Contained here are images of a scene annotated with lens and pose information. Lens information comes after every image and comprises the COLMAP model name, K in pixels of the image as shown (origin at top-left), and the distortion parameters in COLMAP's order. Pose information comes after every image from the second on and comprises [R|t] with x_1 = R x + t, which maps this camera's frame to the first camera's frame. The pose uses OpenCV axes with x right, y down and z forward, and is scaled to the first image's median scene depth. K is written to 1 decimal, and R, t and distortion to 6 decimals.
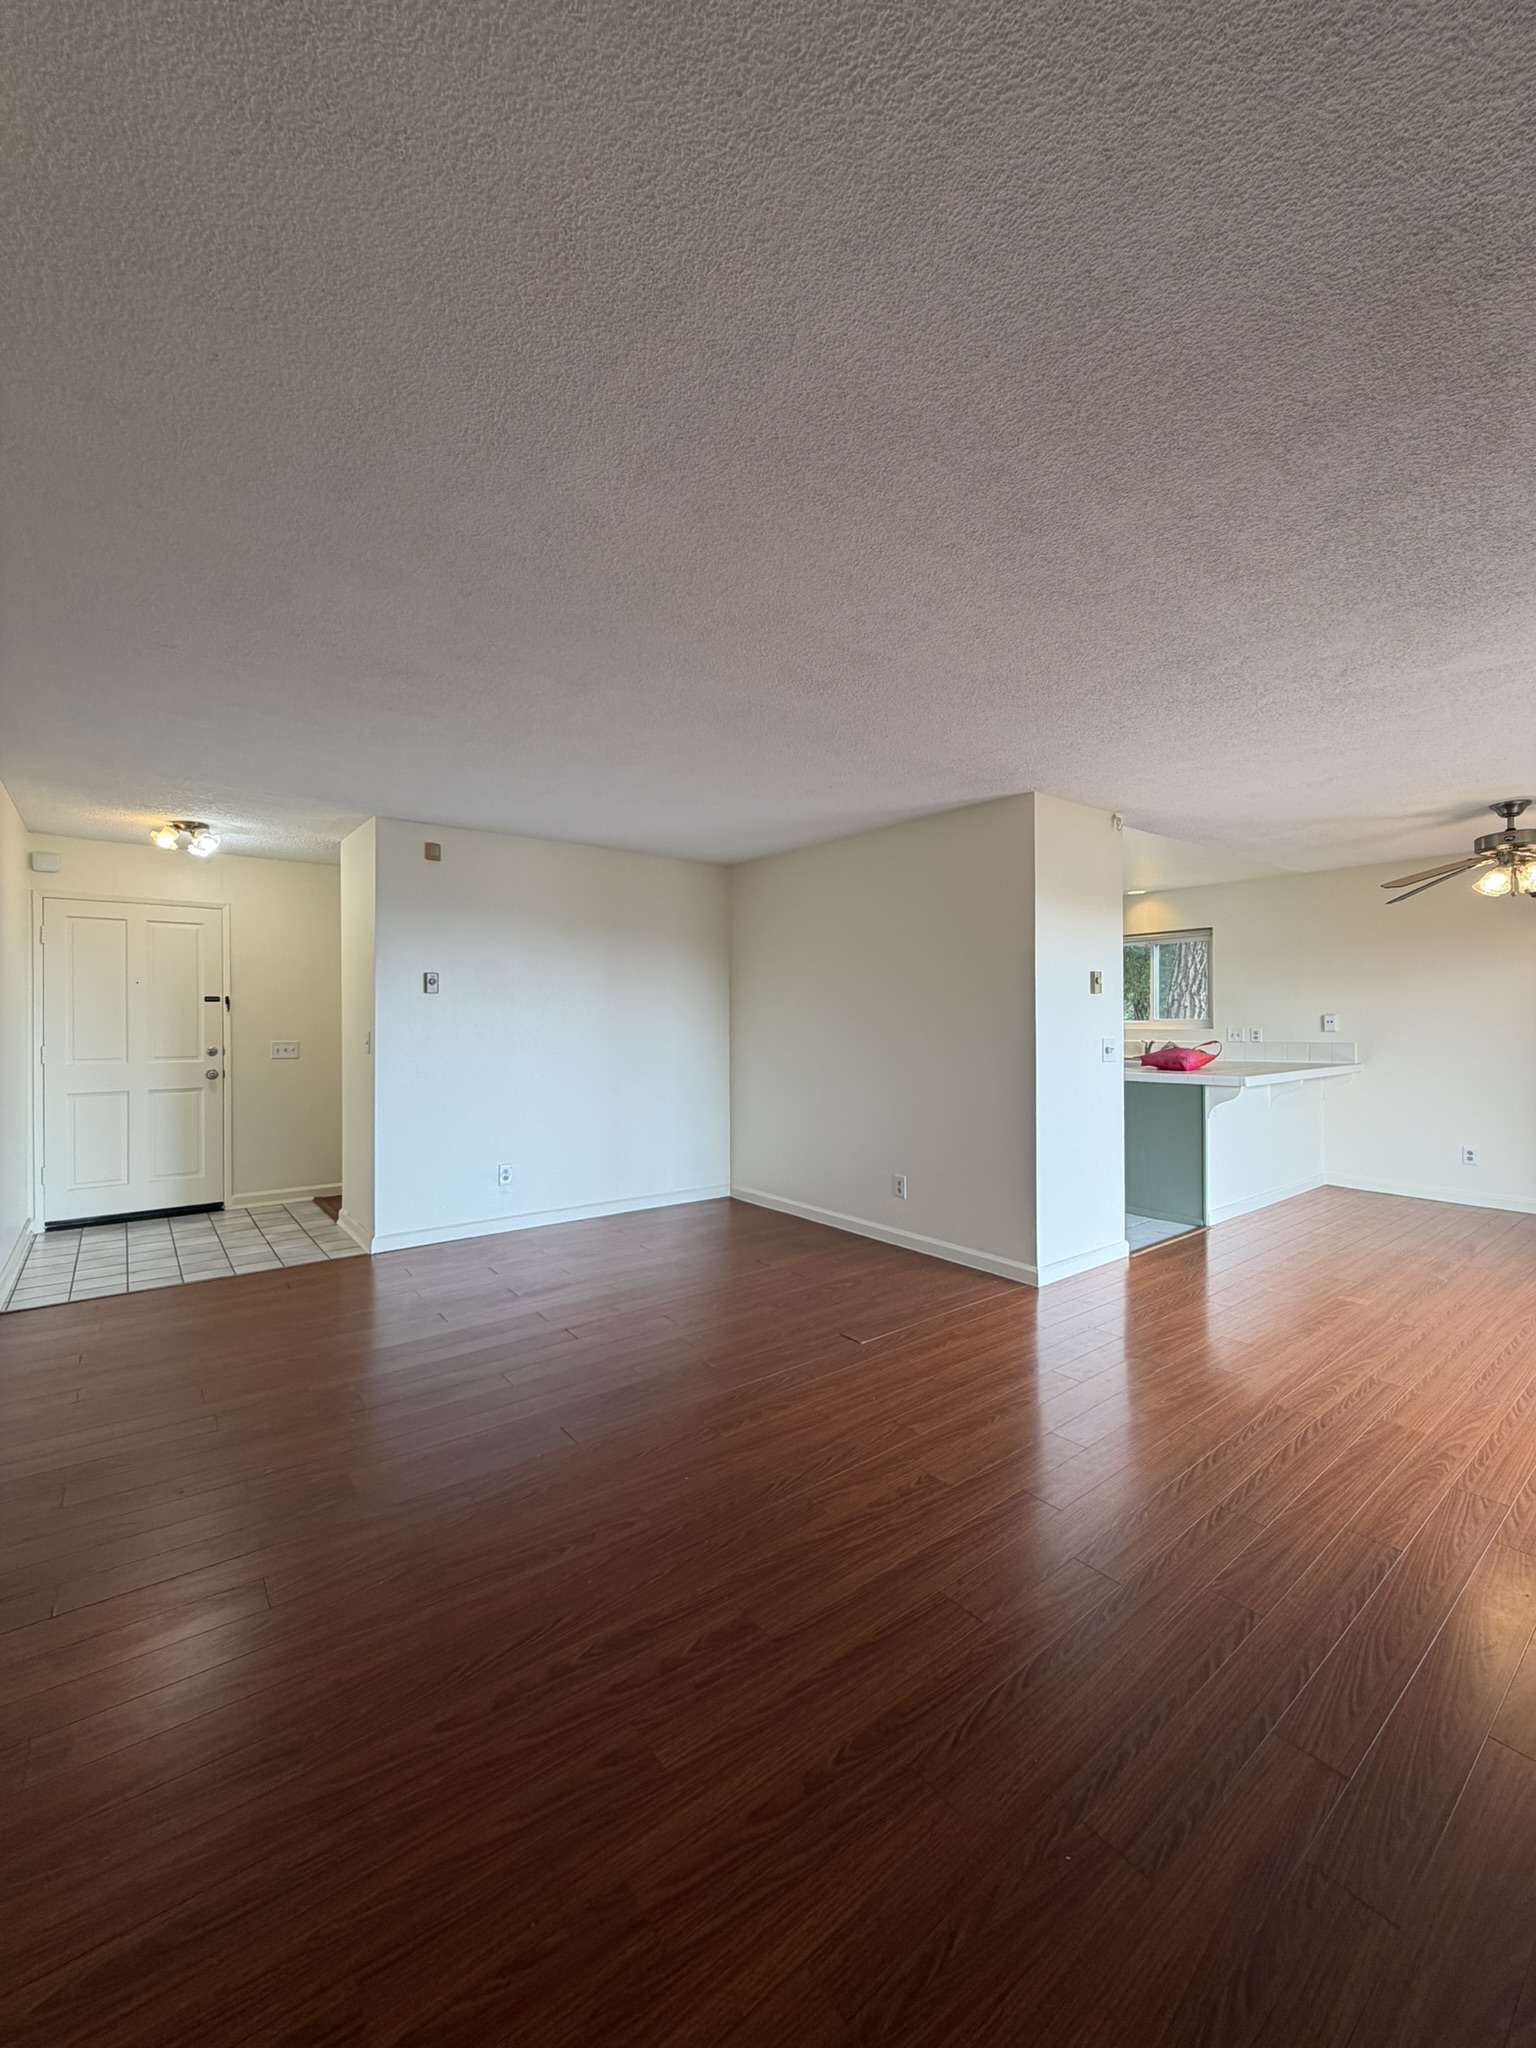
lens RADIAL K [[810.0, 0, 768.0], [0, 810.0, 1024.0], [0, 0, 1]] dist [-0.000488, 0.000052]
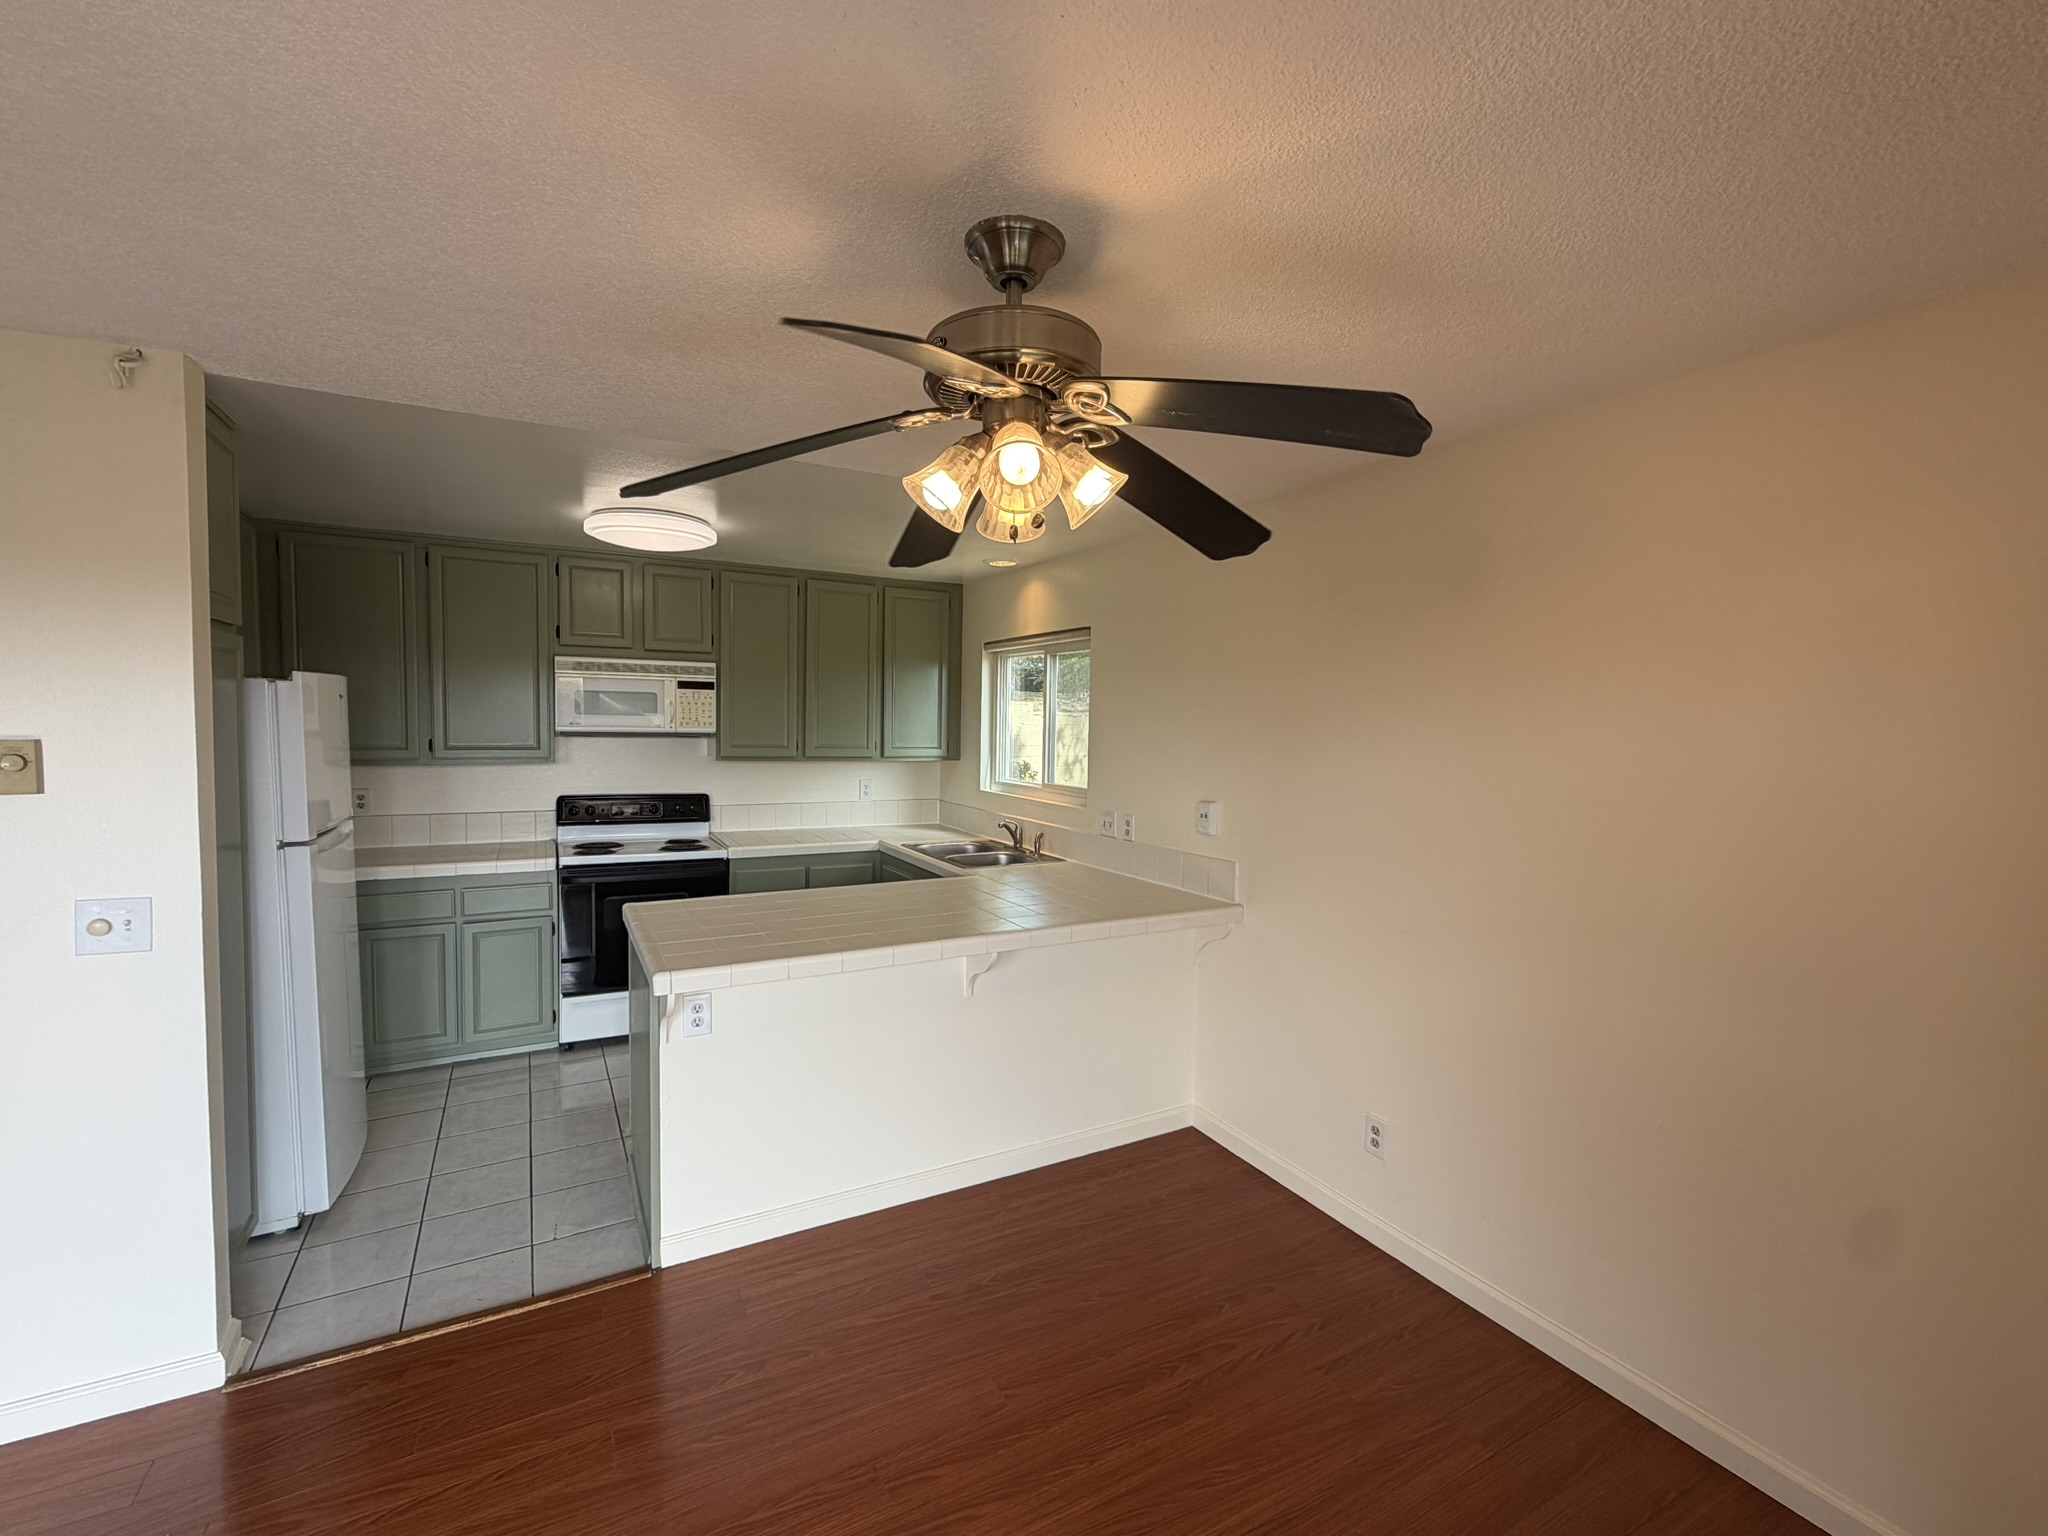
lens RADIAL K [[903.5, 0, 1024.0], [0, 903.5, 768.0], [0, 0, 1]] dist [0.023947, -0.000034]
pose [[0.985075, 0.019494, -0.171016, 1.001526], [-0.009283, 0.998137, 0.060308, -0.097105], [0.171873, -0.057820, 0.983421, 0.628665]]
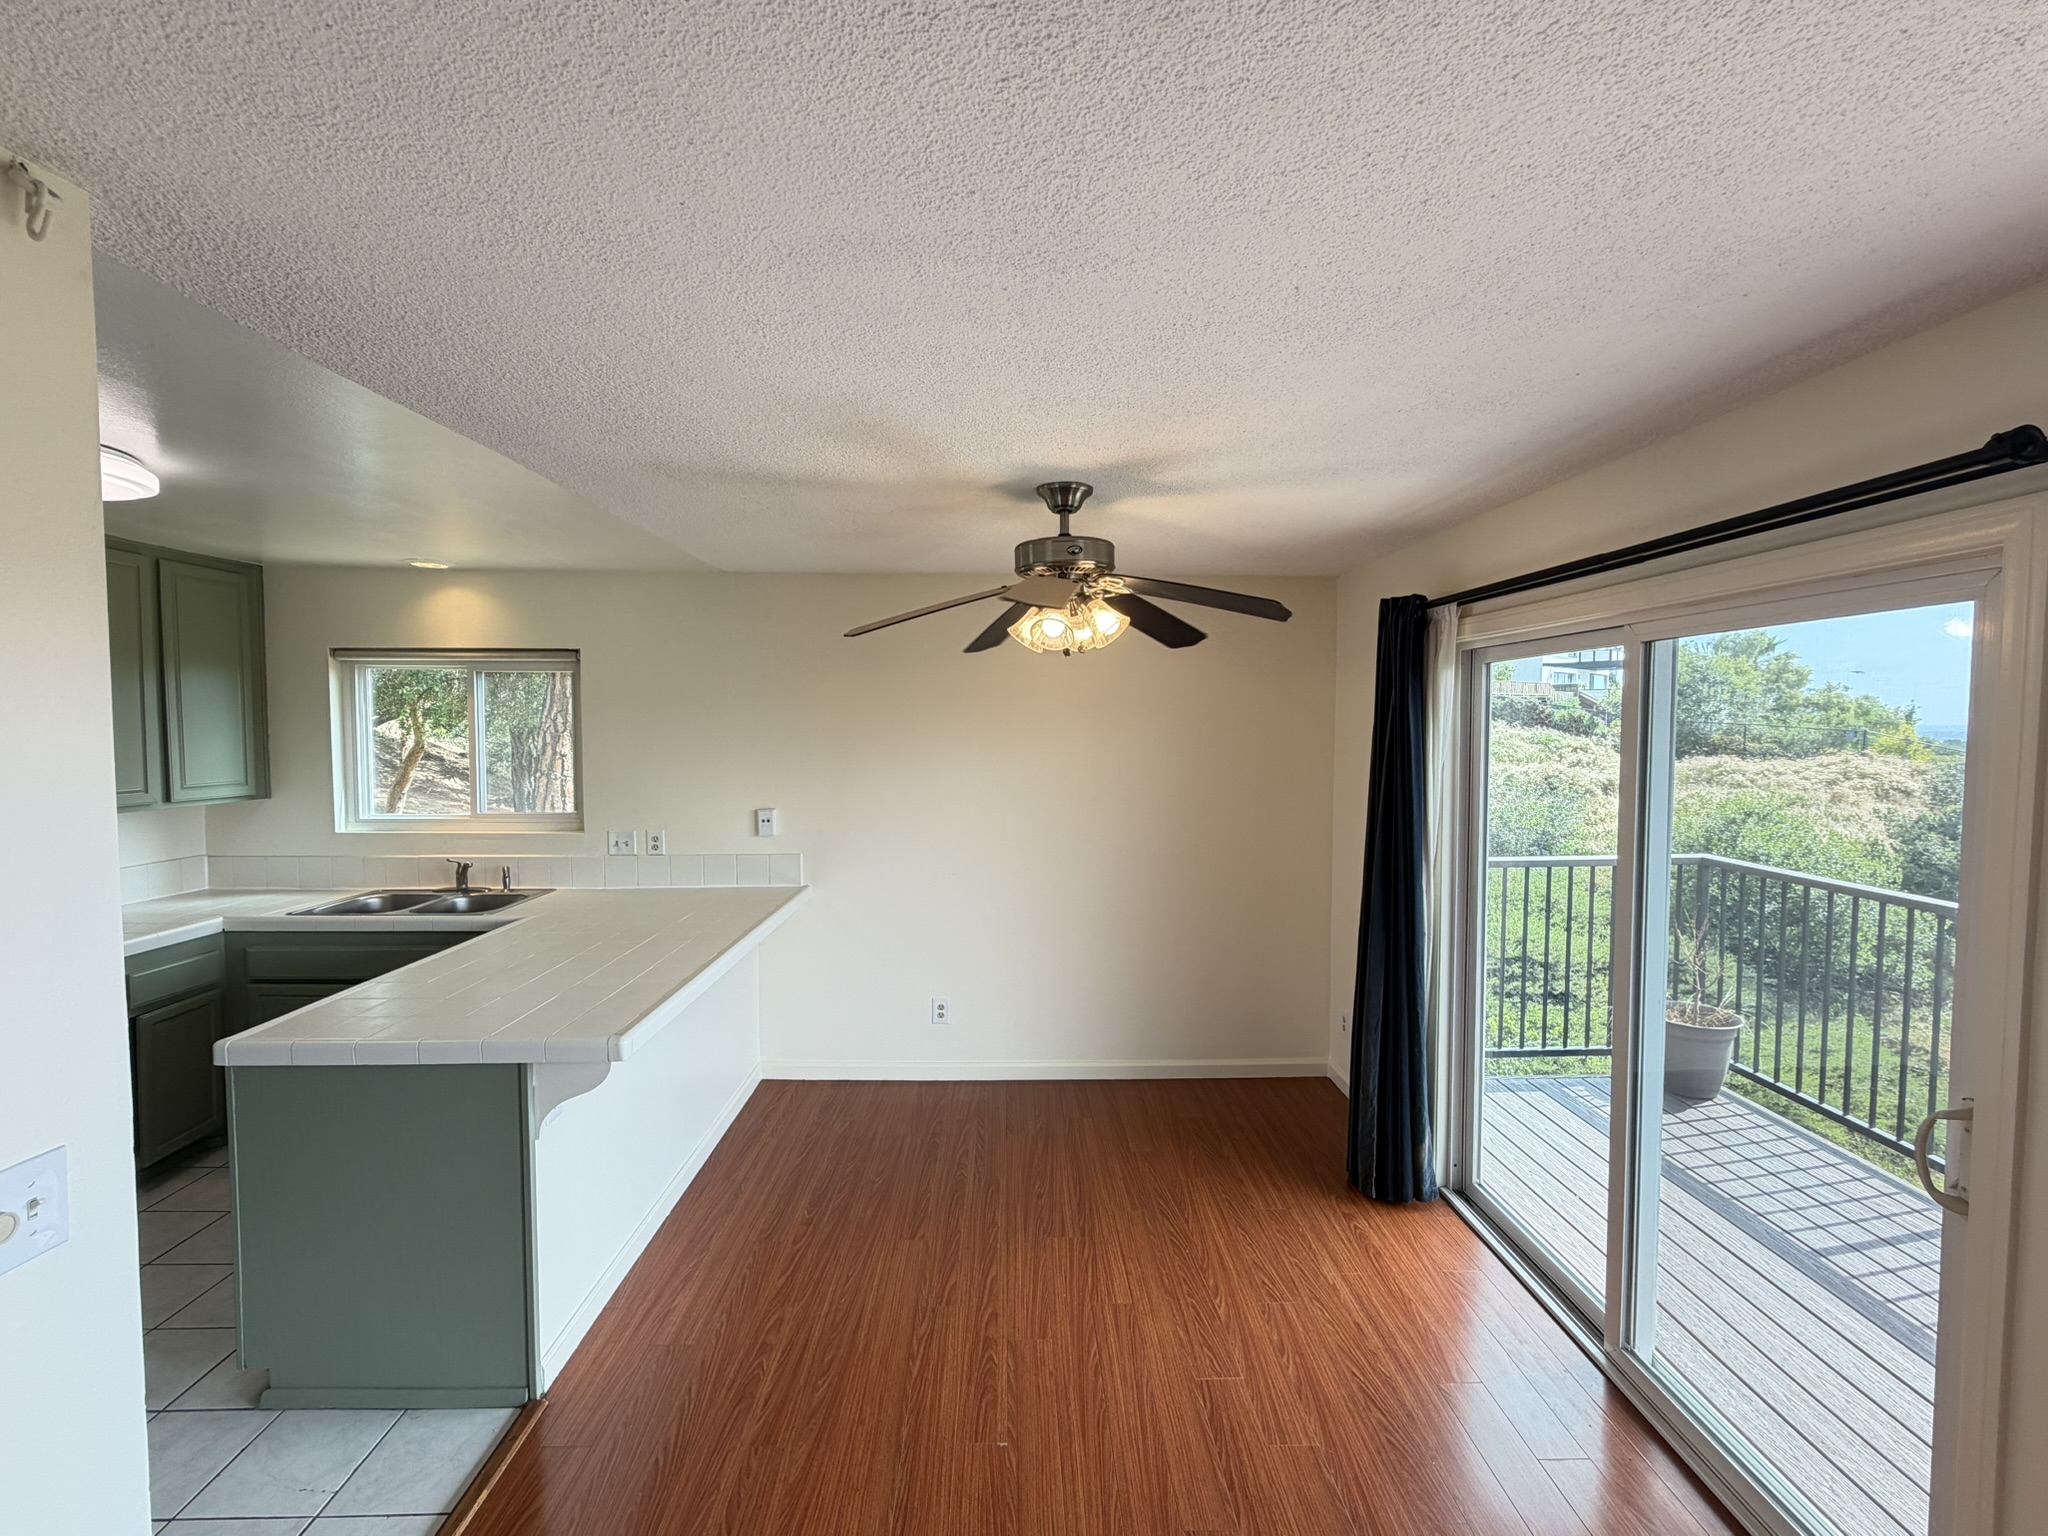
lens RADIAL K [[878.8, 0, 1024.0], [0, 878.8, 768.0], [0, 0, 1]] dist [0.002122, 0.000306]
pose [[0.599555, -0.030959, 0.799734, 0.409039], [-0.002392, 0.999178, 0.040473, -0.103677], [-0.800330, -0.026178, 0.598988, 0.652941]]
